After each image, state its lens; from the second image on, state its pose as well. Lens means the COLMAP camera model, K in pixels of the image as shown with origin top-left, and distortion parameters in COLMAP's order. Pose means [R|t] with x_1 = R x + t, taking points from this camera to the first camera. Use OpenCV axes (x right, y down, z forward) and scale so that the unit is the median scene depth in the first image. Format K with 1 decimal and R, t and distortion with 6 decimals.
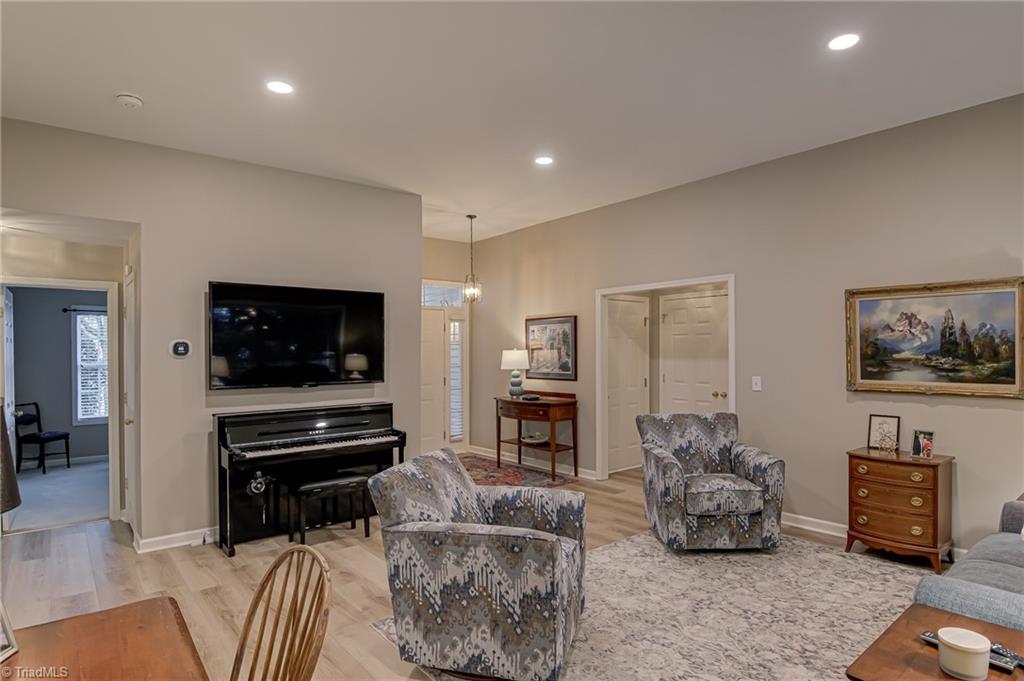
lens RADIAL K [[554.1, 0, 515.6], [0, 554.1, 355.7], [0, 0, 1]] dist [-0.004138, -0.001868]
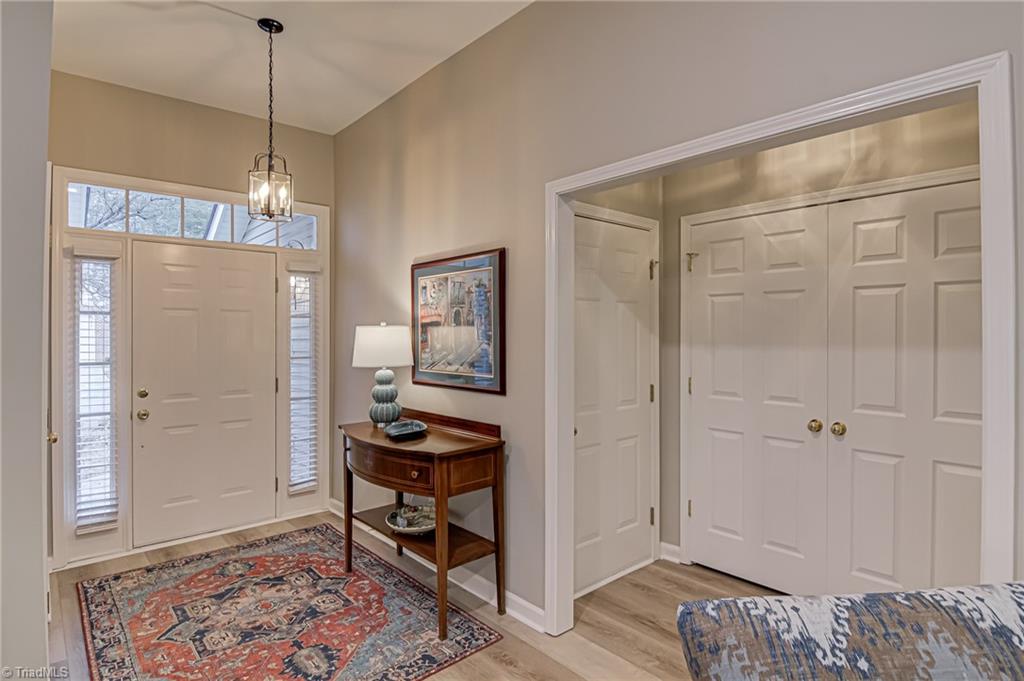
lens RADIAL K [[535.0, 0, 513.1], [0, 535.0, 338.2], [0, 0, 1]] dist [-0.003553, -0.016446]
pose [[0.999245, 0.002972, 0.038749, 0.101548], [-0.002984, 0.999996, 0.000258, -0.000387], [-0.038748, -0.000374, 0.999249, 0.578036]]
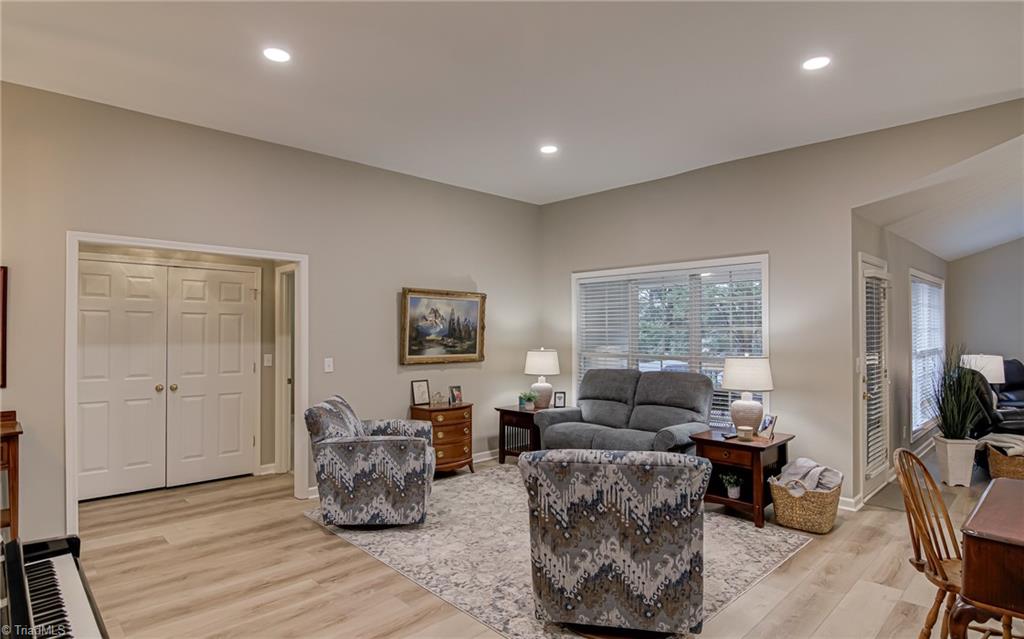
lens RADIAL K [[567.1, 0, 496.0], [0, 567.1, 318.9], [0, 0, 1]] dist [-0.001194, -0.000851]
pose [[-0.070282, 0.028848, 0.997110, -0.489797], [0.007134, 0.999571, -0.028416, -0.003415], [-0.997502, 0.005116, -0.070457, 0.568414]]
